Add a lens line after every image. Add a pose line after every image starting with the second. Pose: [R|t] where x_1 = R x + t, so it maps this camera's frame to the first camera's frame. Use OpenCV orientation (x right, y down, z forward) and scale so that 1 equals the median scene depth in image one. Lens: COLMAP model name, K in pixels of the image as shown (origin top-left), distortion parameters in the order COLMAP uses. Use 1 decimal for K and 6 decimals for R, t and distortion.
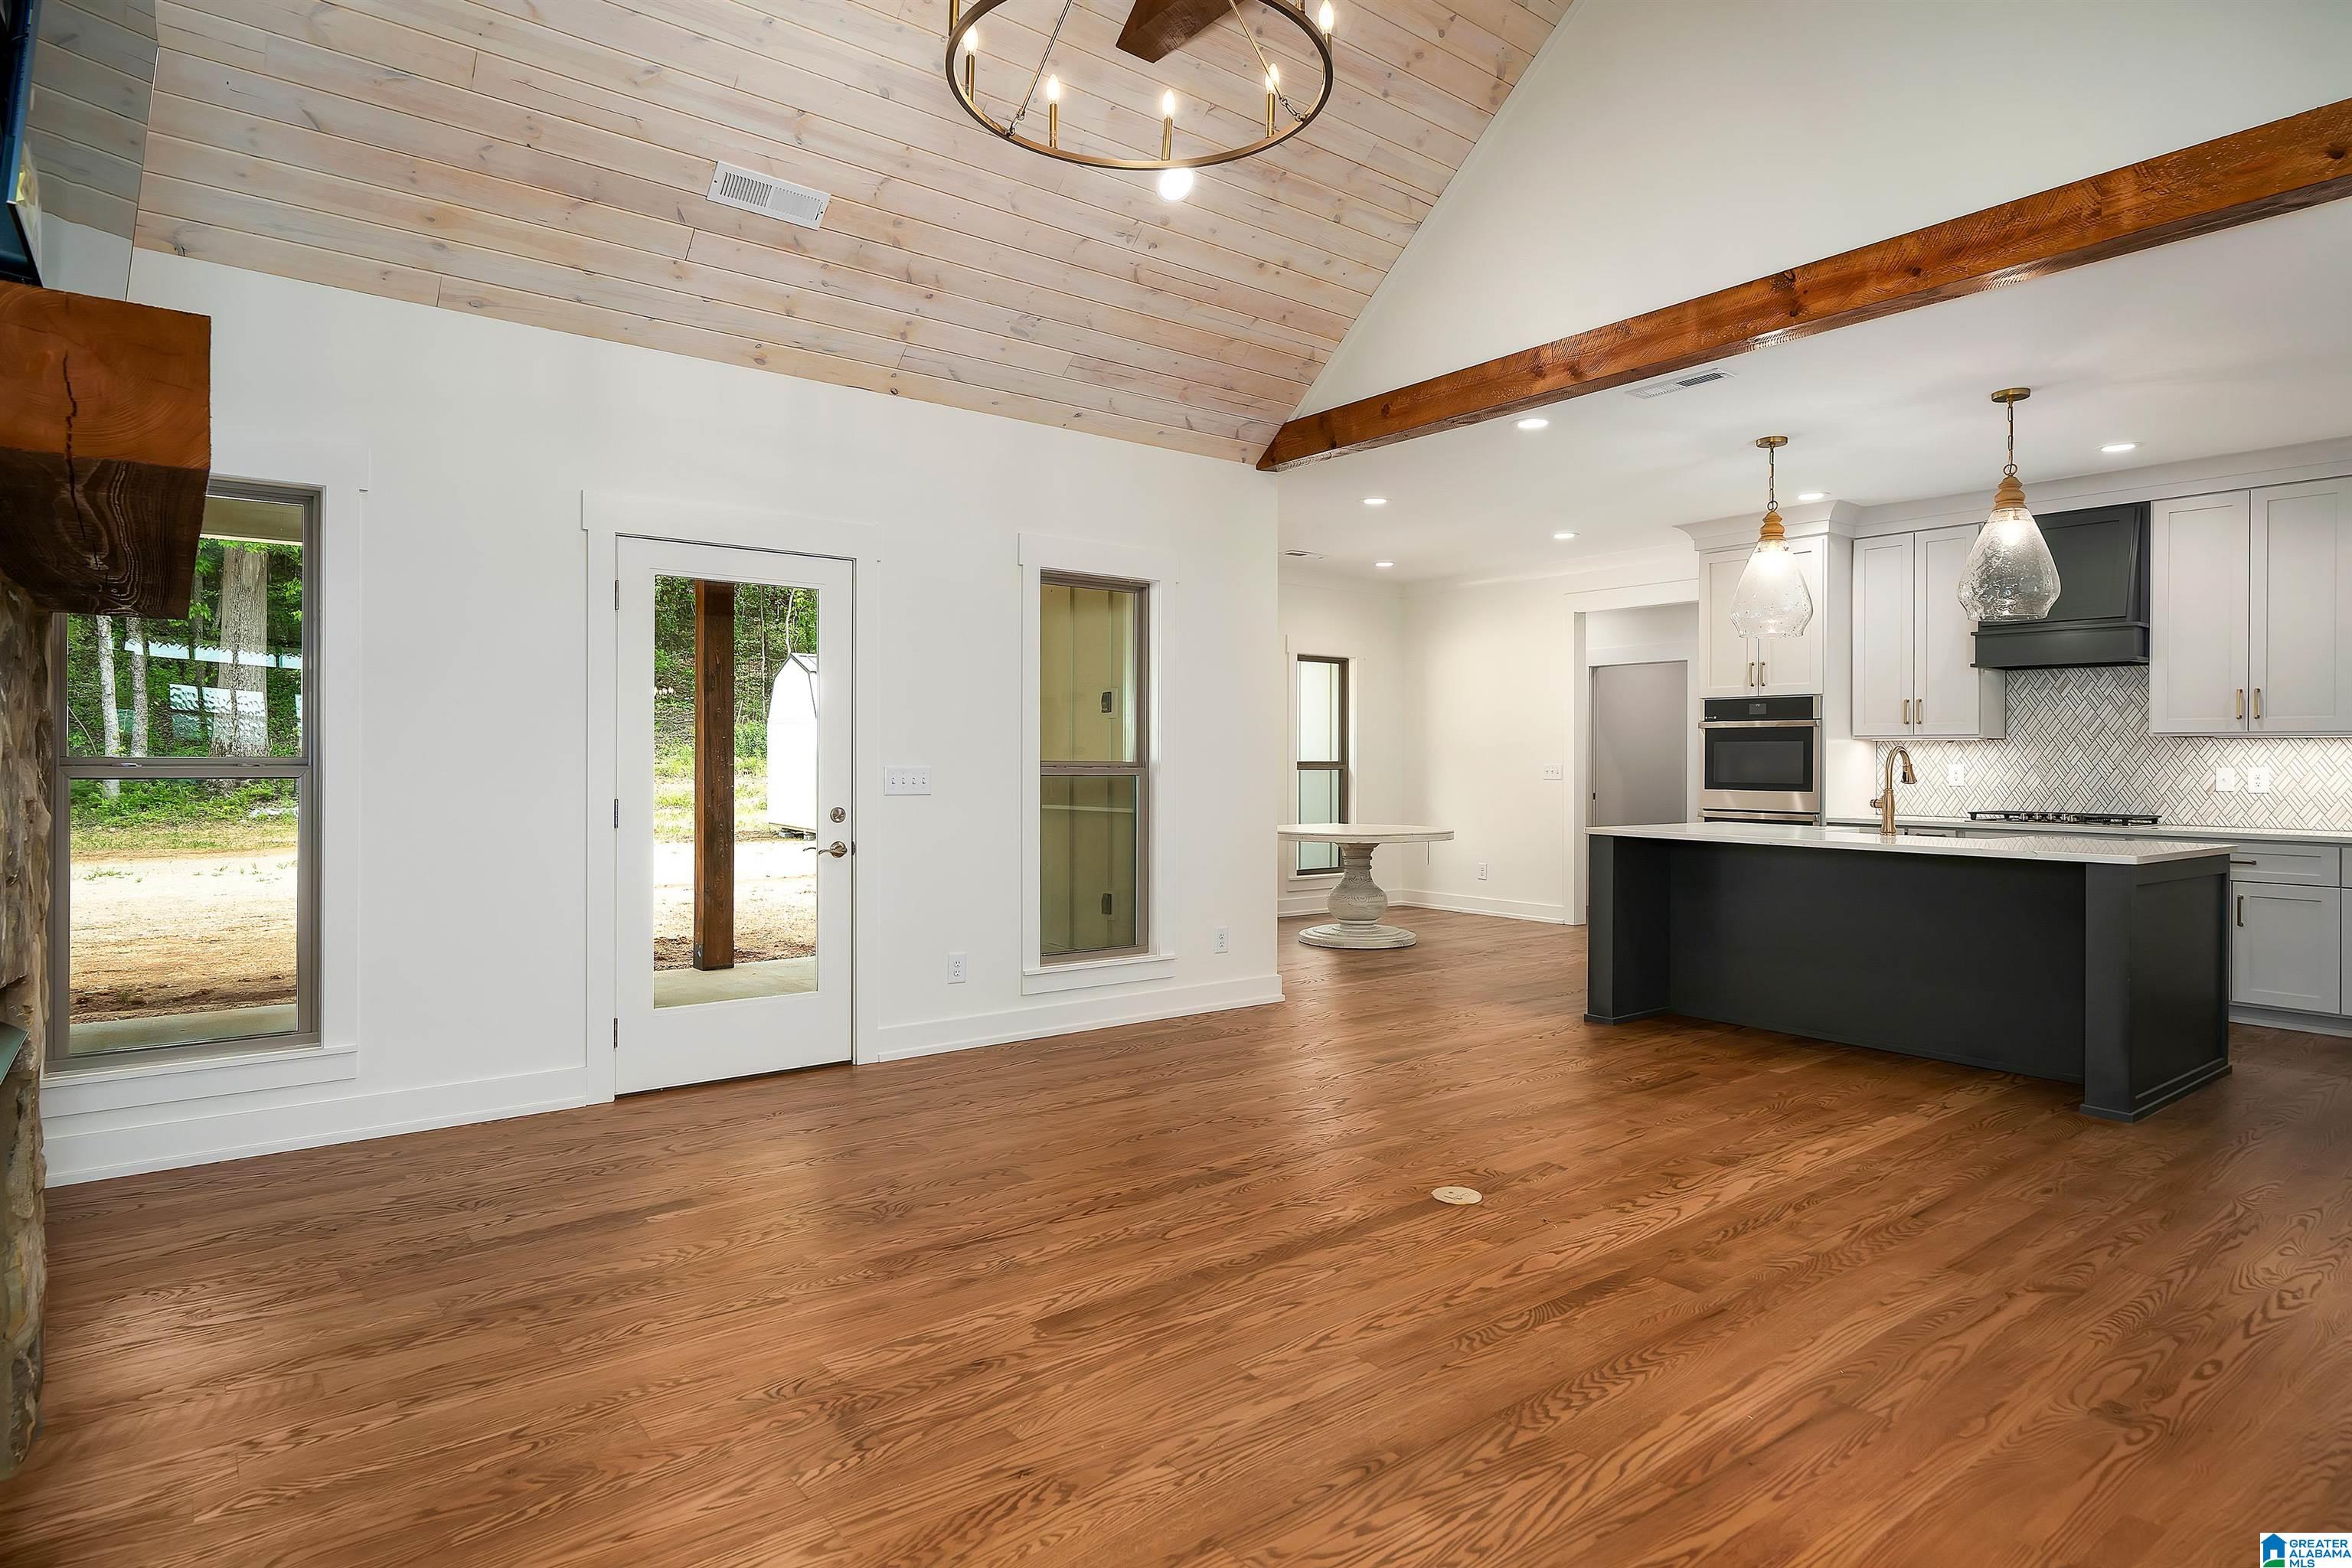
lens RADIAL K [[1287.2, 0, 1166.0], [0, 1287.2, 756.6], [0, 0, 1]] dist [-0.000564, -0.000912]
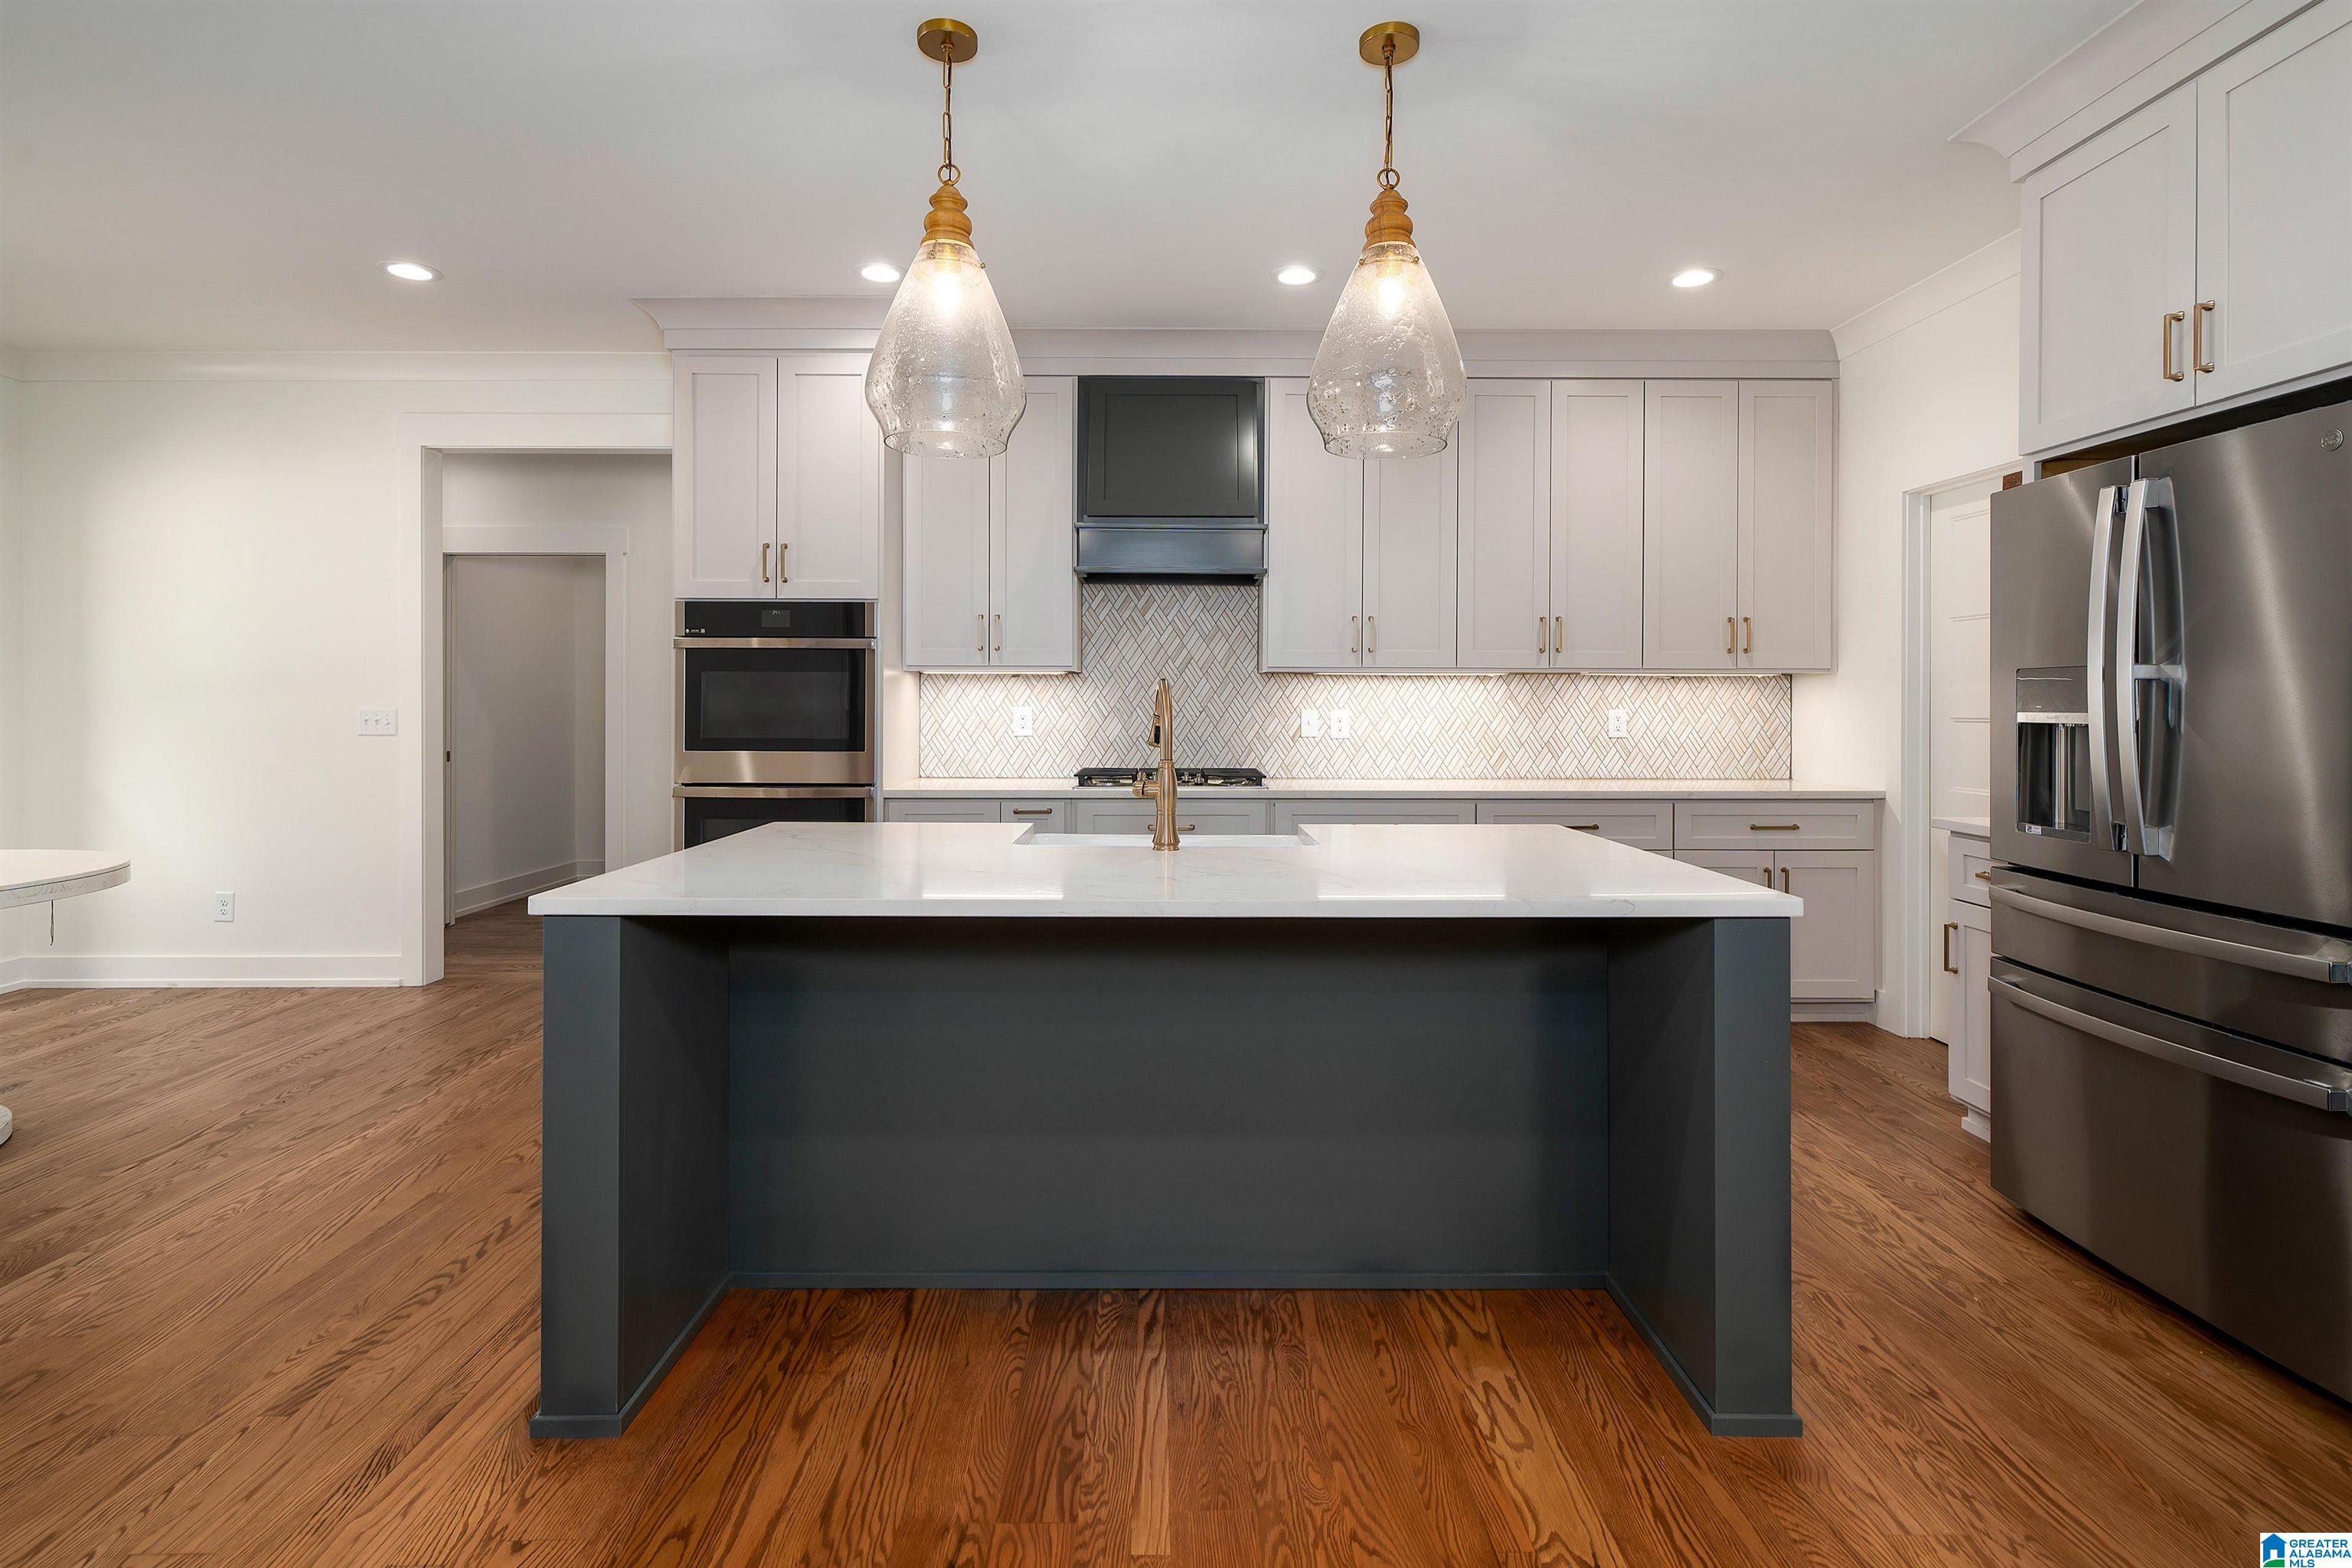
lens RADIAL K [[1121.7, 0, 1171.5], [0, 1121.7, 697.6], [0, 0, 1]] dist [-0.000281, -0.000765]
pose [[0.603965, -0.002300, 0.797008, 0.279547], [-0.001919, 0.999989, 0.004340, -0.004149], [-0.797009, -0.004151, 0.603953, 1.005695]]
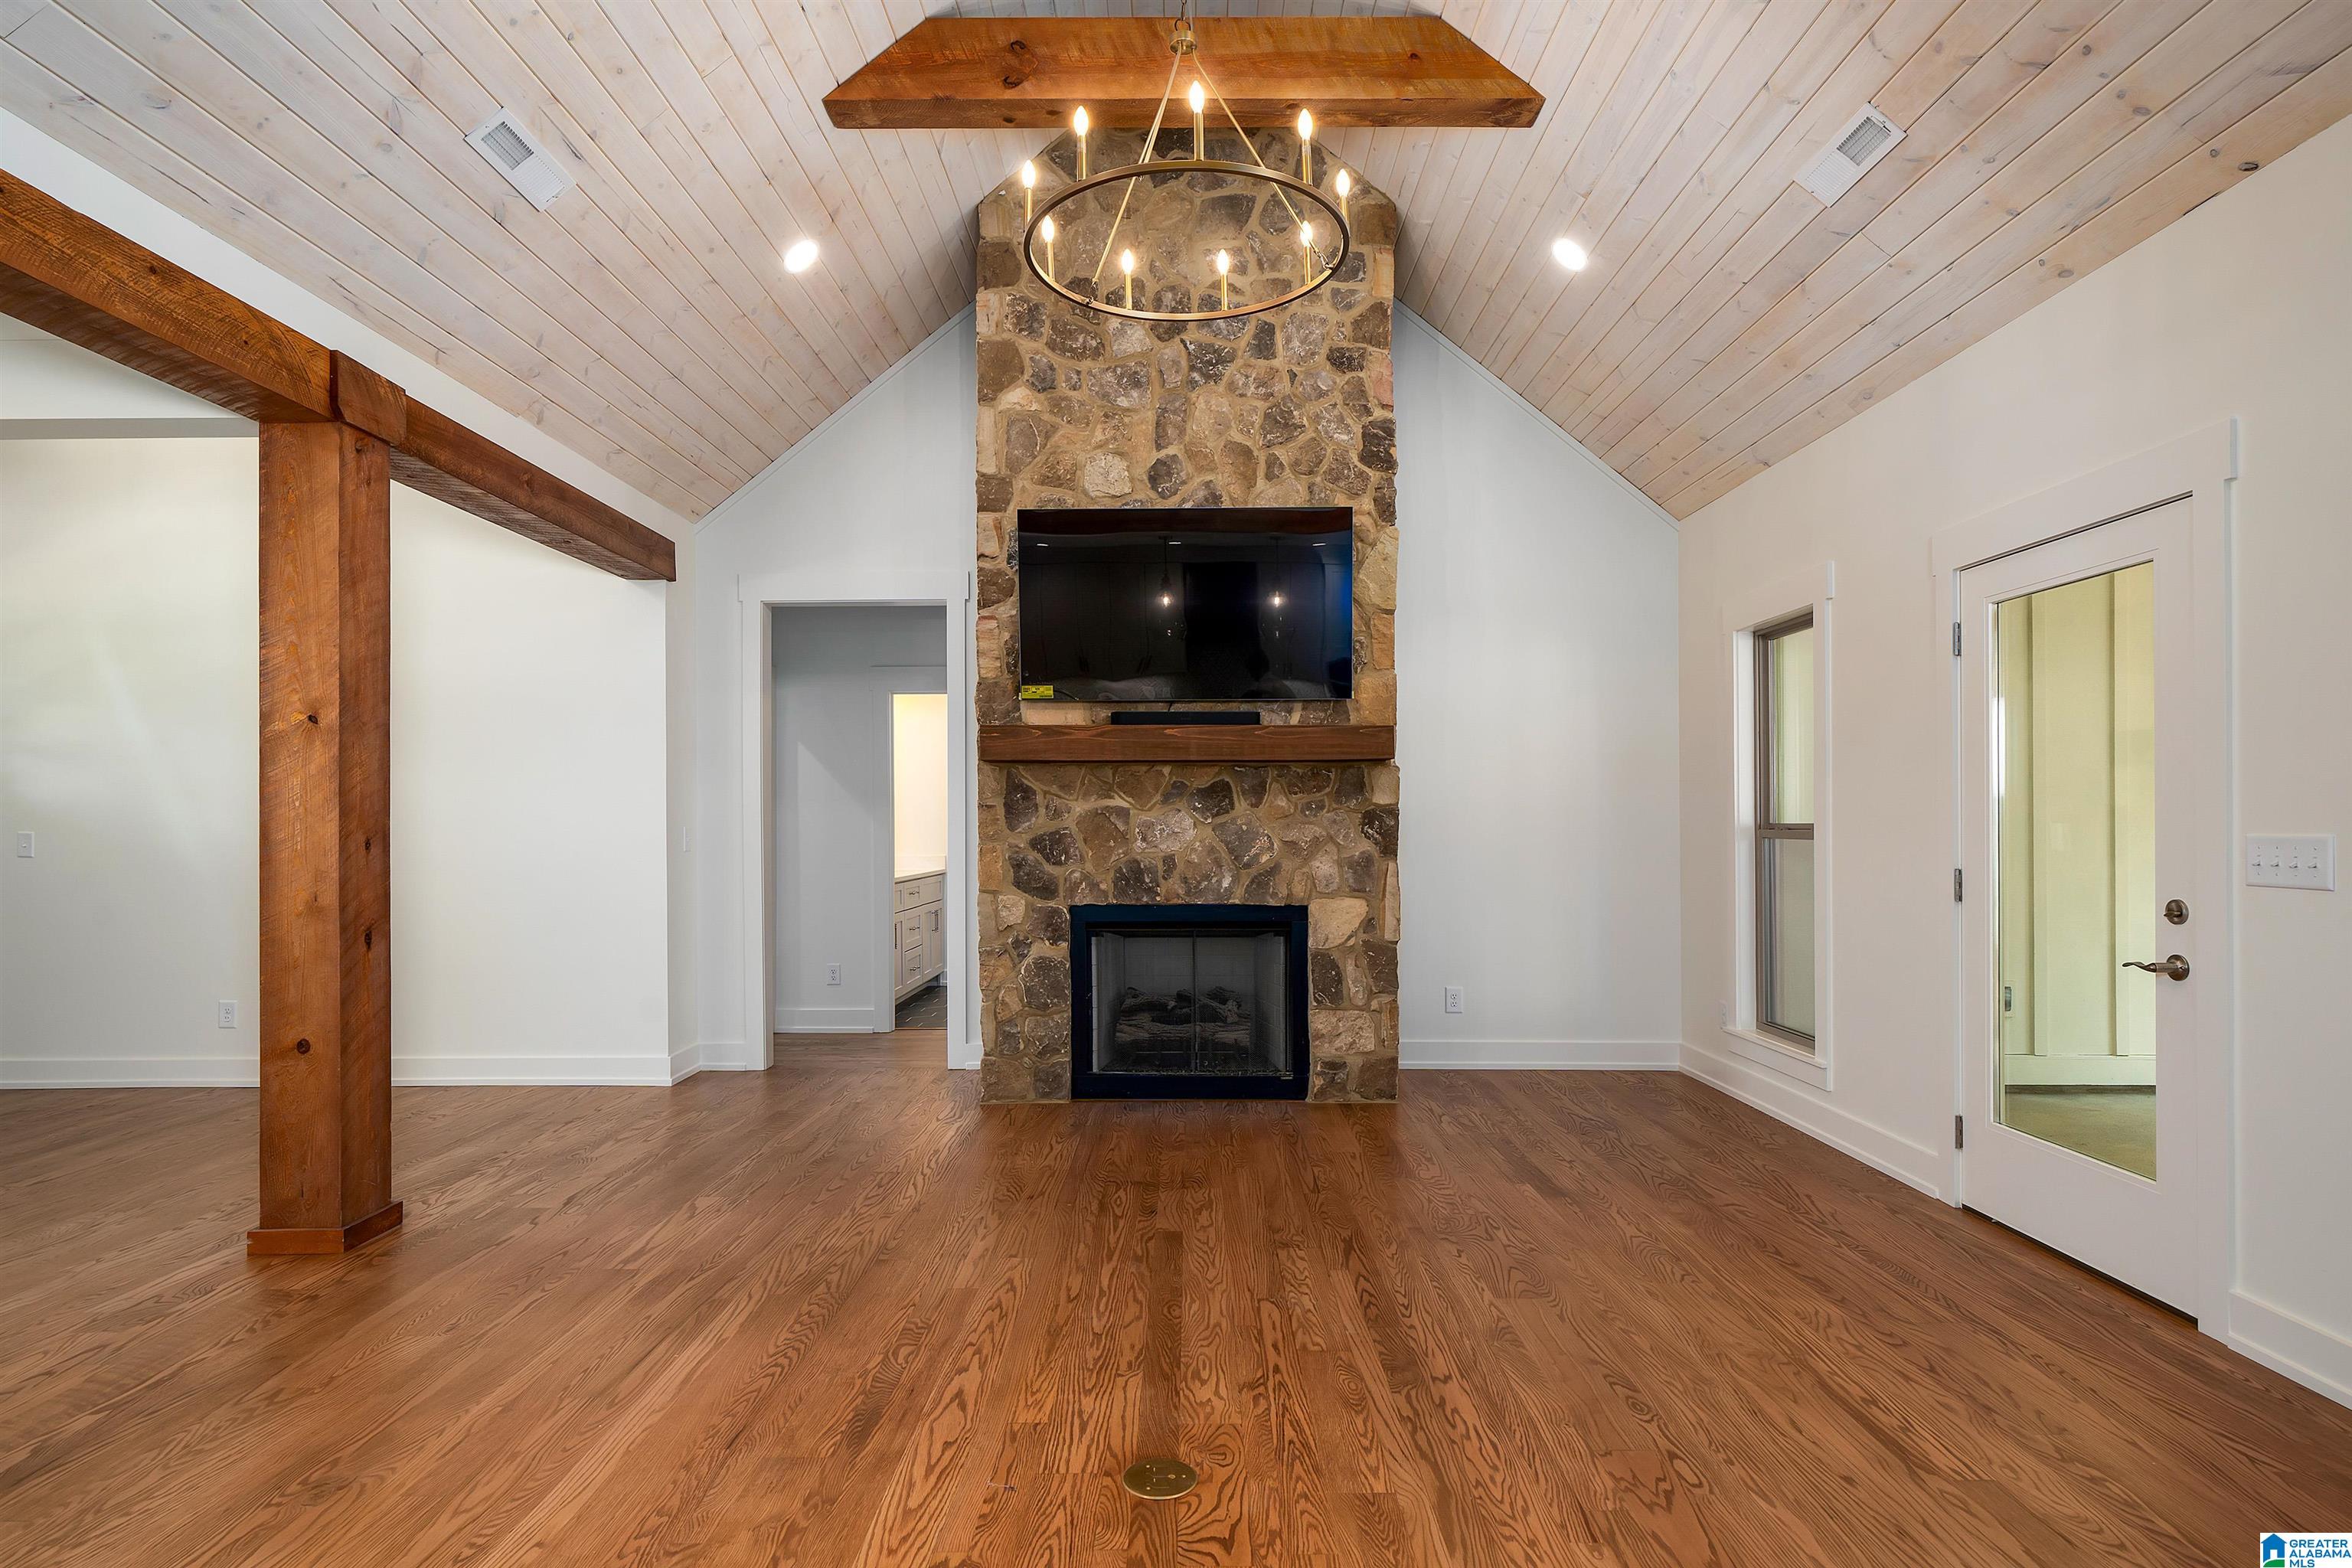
lens RADIAL K [[1209.2, 0, 1180.0], [0, 1209.2, 815.6], [0, 0, 1]] dist [-0.002405, 0.000460]
pose [[-0.617648, -0.008333, -0.786410, 0.632674], [0.002612, 0.999917, -0.012647, 0.007183], [0.786450, -0.009866, -0.617575, 1.240638]]
